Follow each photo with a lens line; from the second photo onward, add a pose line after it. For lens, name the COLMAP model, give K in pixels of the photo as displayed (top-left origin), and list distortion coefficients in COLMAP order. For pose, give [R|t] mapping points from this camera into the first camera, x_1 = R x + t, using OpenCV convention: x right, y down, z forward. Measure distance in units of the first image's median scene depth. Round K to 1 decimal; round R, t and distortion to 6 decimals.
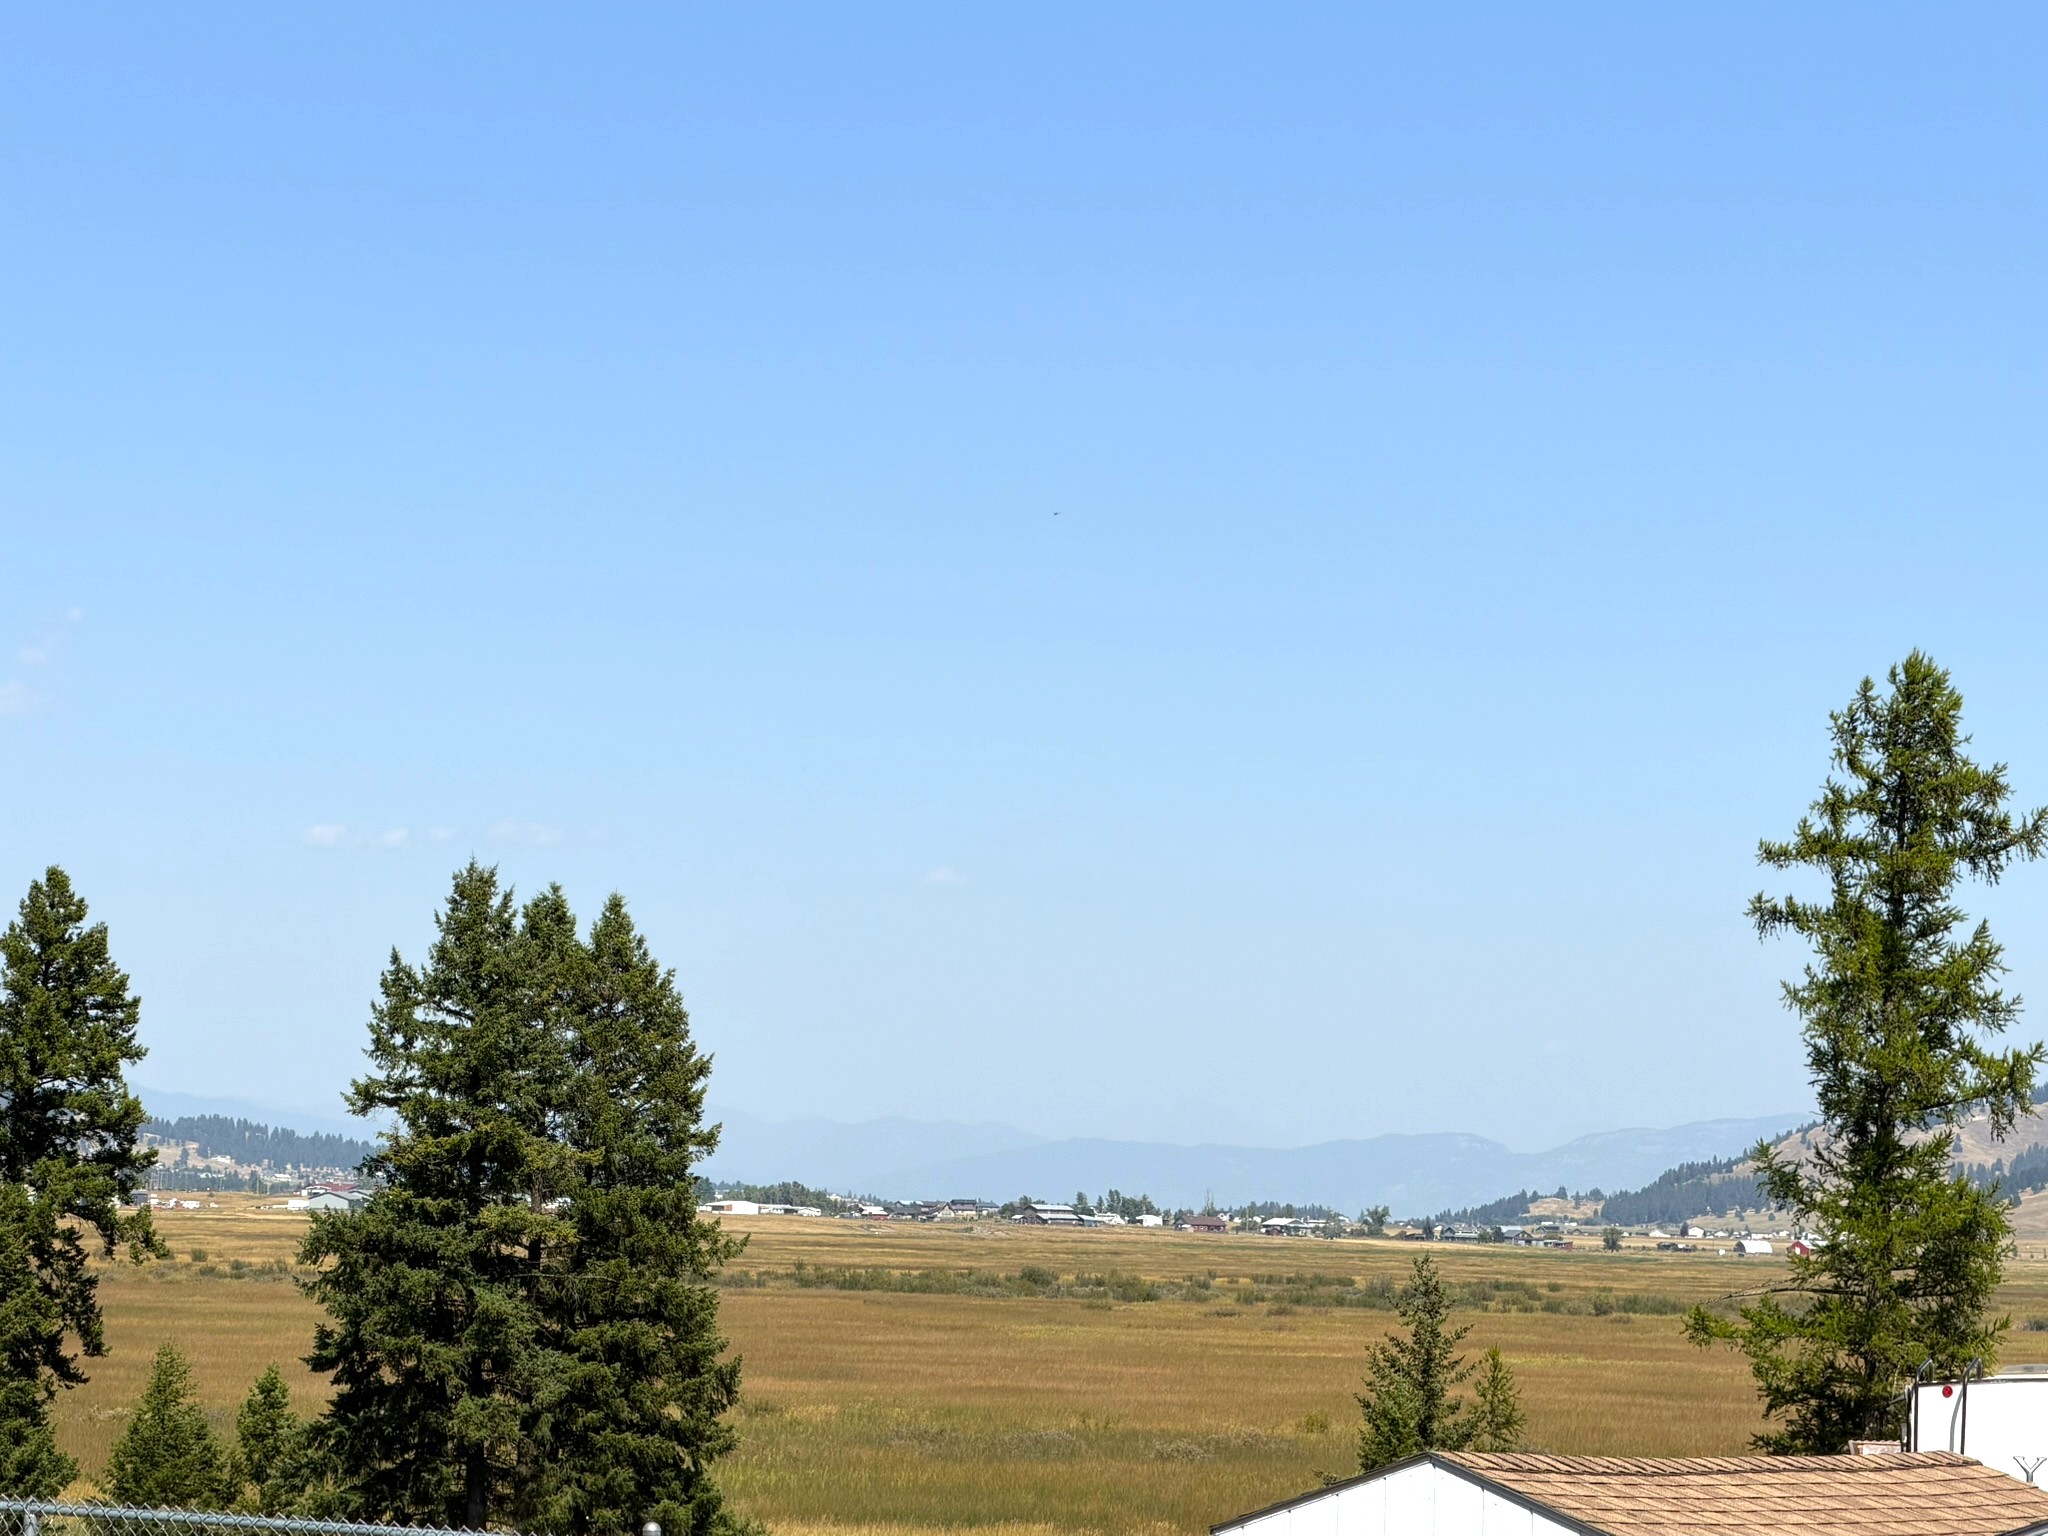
lens RADIAL K [[6112.0, 0, 1023.3], [0, 6112.0, 769.3], [0, 0, 1]] dist [0.224229, 0.000000]
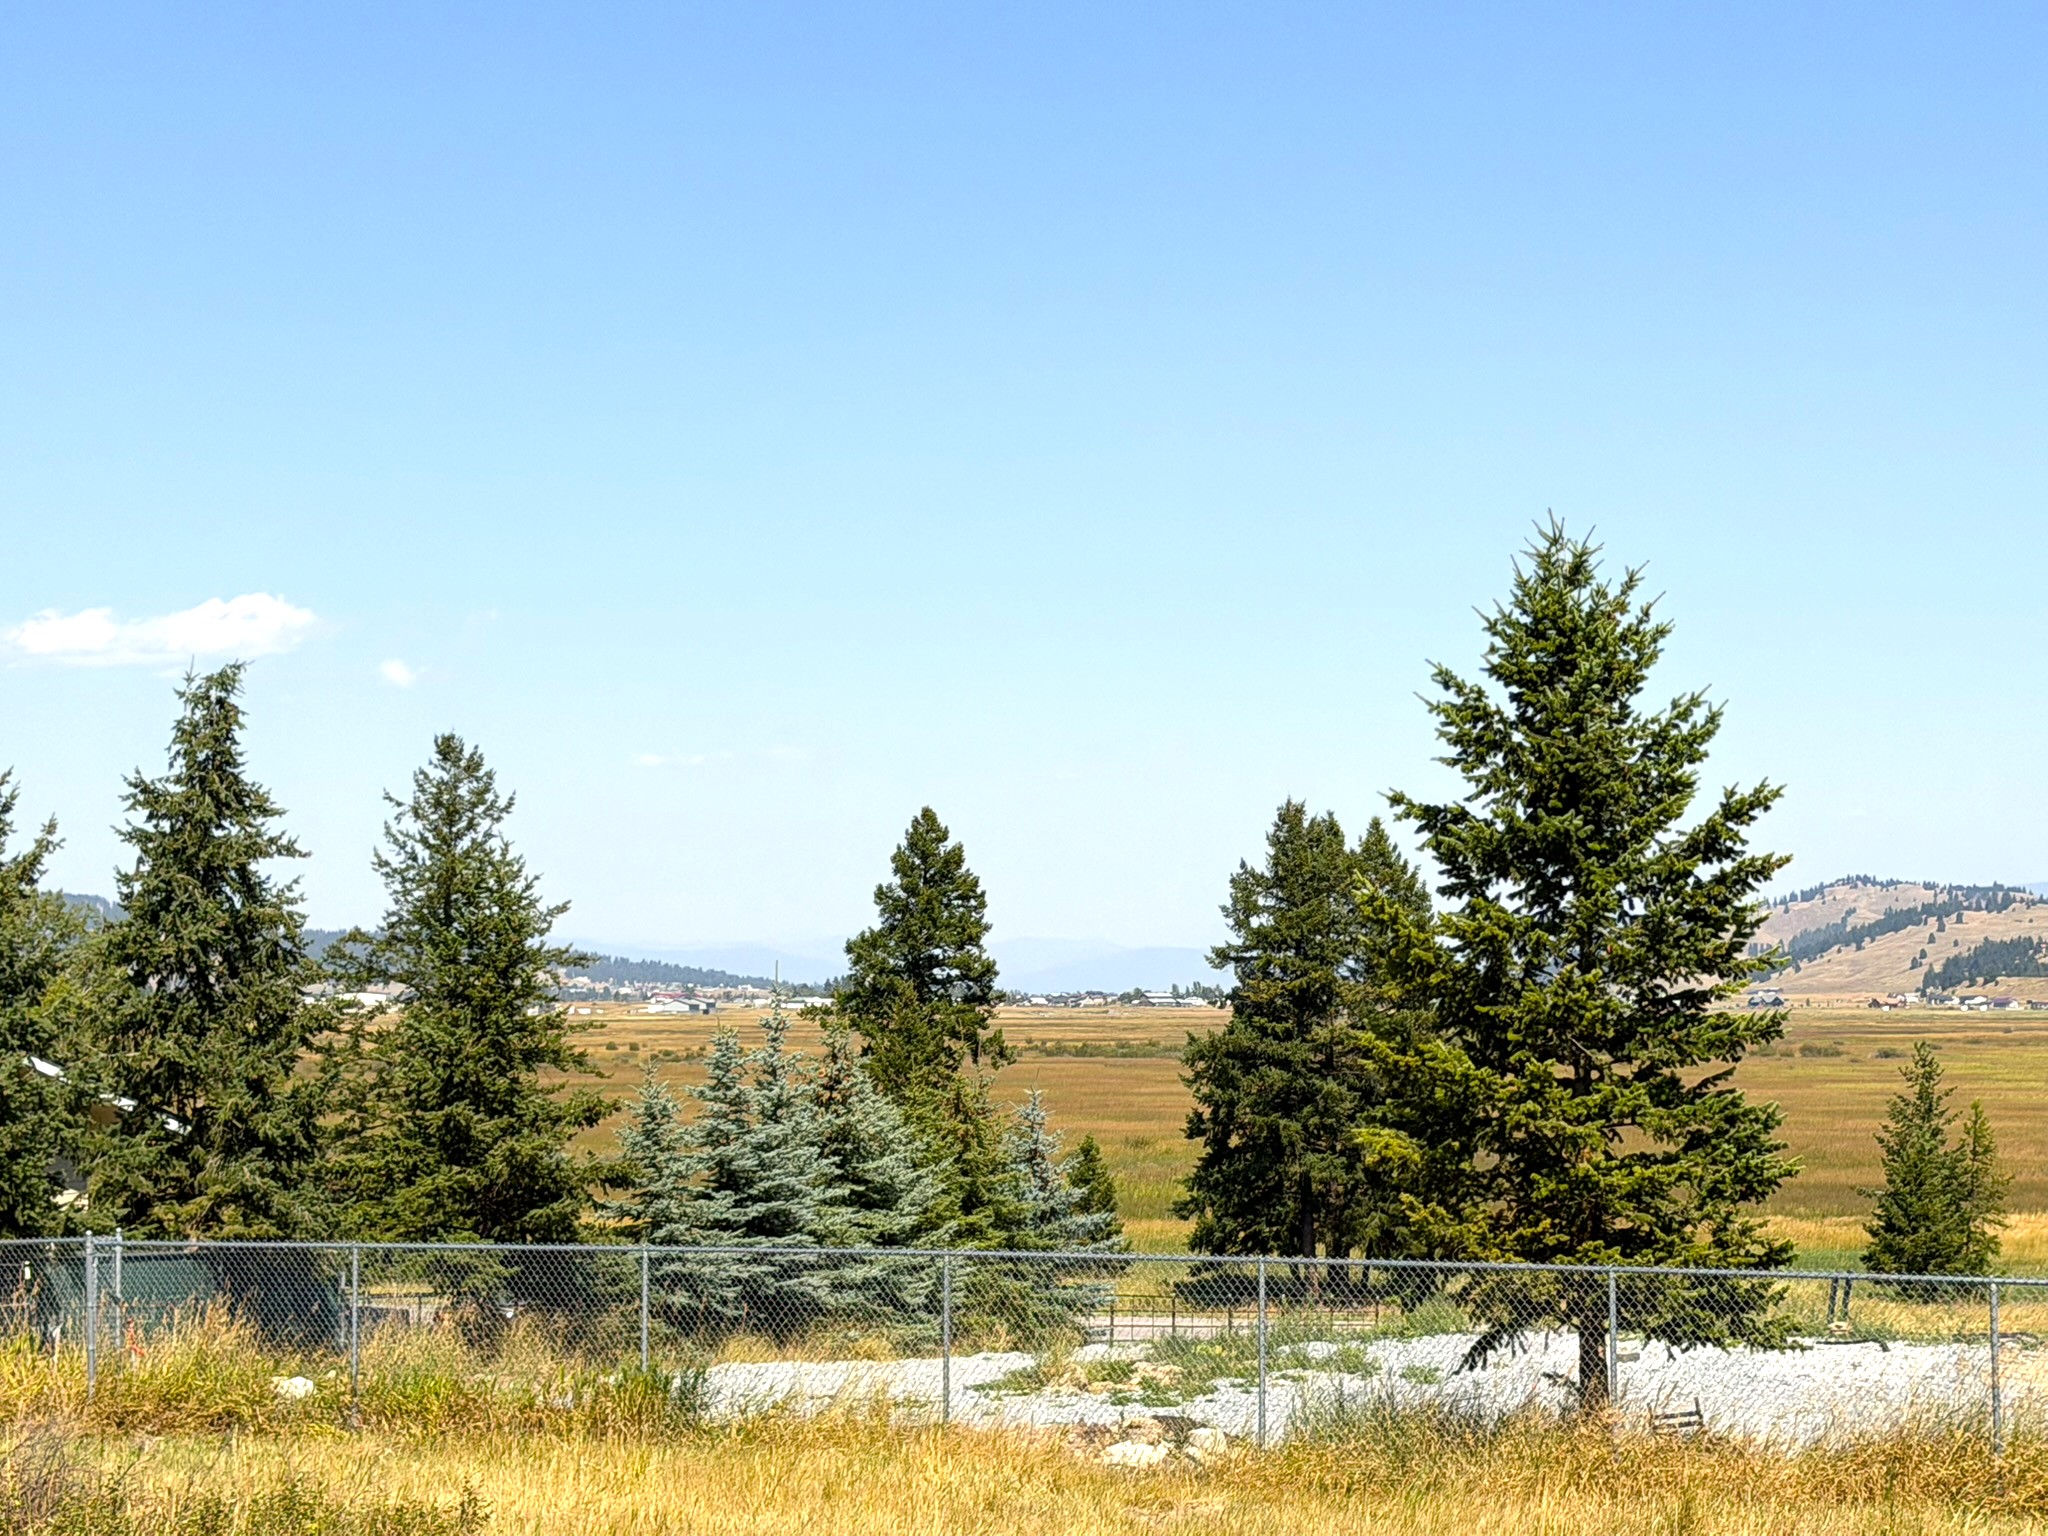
lens RADIAL K [[4164.5, 0, 1025.1], [0, 4164.5, 764.1], [0, 0, 1]] dist [0.094655, 0.000000]
pose [[0.999479, -0.031911, 0.004842, -0.139771], [0.031822, 0.999344, 0.017315, -0.011360], [-0.005391, -0.017152, 0.999838, -0.016499]]
